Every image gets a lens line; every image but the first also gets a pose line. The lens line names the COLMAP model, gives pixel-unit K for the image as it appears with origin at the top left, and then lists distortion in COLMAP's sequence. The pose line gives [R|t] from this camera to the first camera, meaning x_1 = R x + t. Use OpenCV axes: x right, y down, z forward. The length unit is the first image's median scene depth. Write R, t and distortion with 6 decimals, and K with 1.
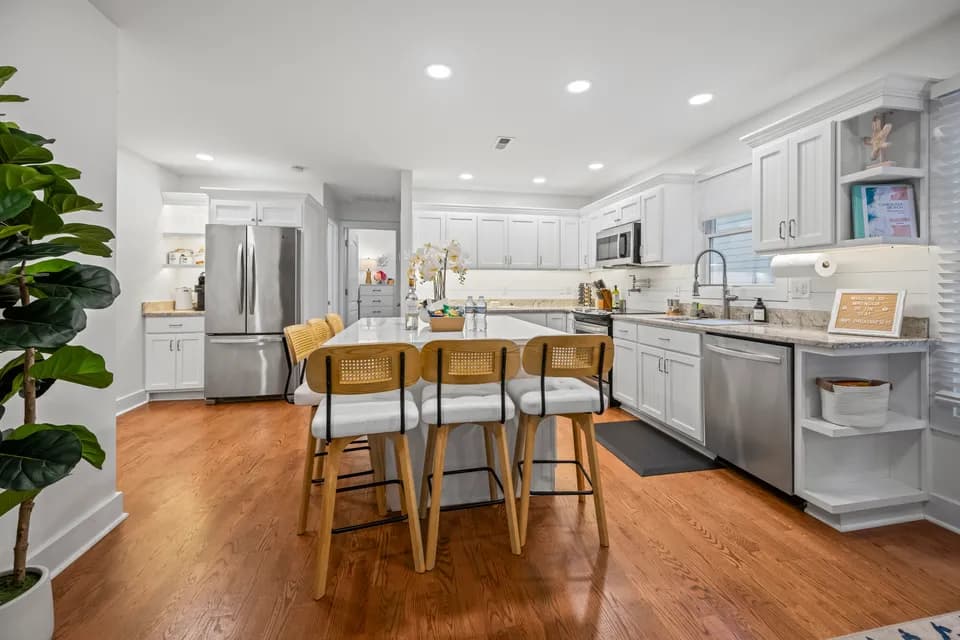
lens RADIAL K [[389.9, 0, 479.7], [0, 389.9, 294.1], [0, 0, 1]] dist [0.000793, 0.000227]
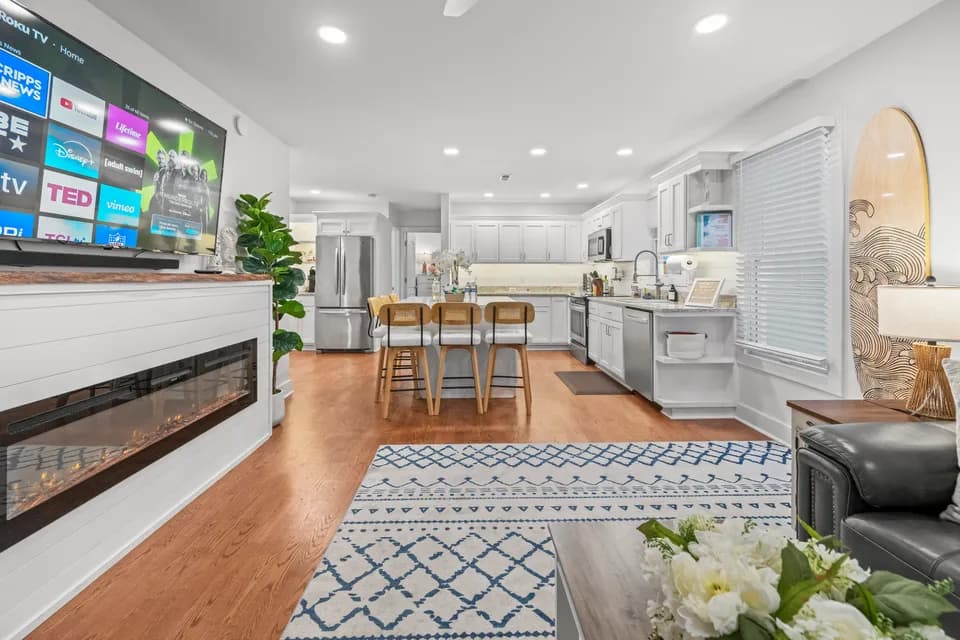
lens RADIAL K [[399.5, 0, 472.1], [0, 399.5, 283.7], [0, 0, 1]] dist [0.000044, 0.000040]
pose [[0.983829, 0.002734, -0.179091, 0.201560], [-0.002677, 0.999996, 0.000559, 0.007358], [0.179092, -0.000070, 0.983832, -0.478000]]
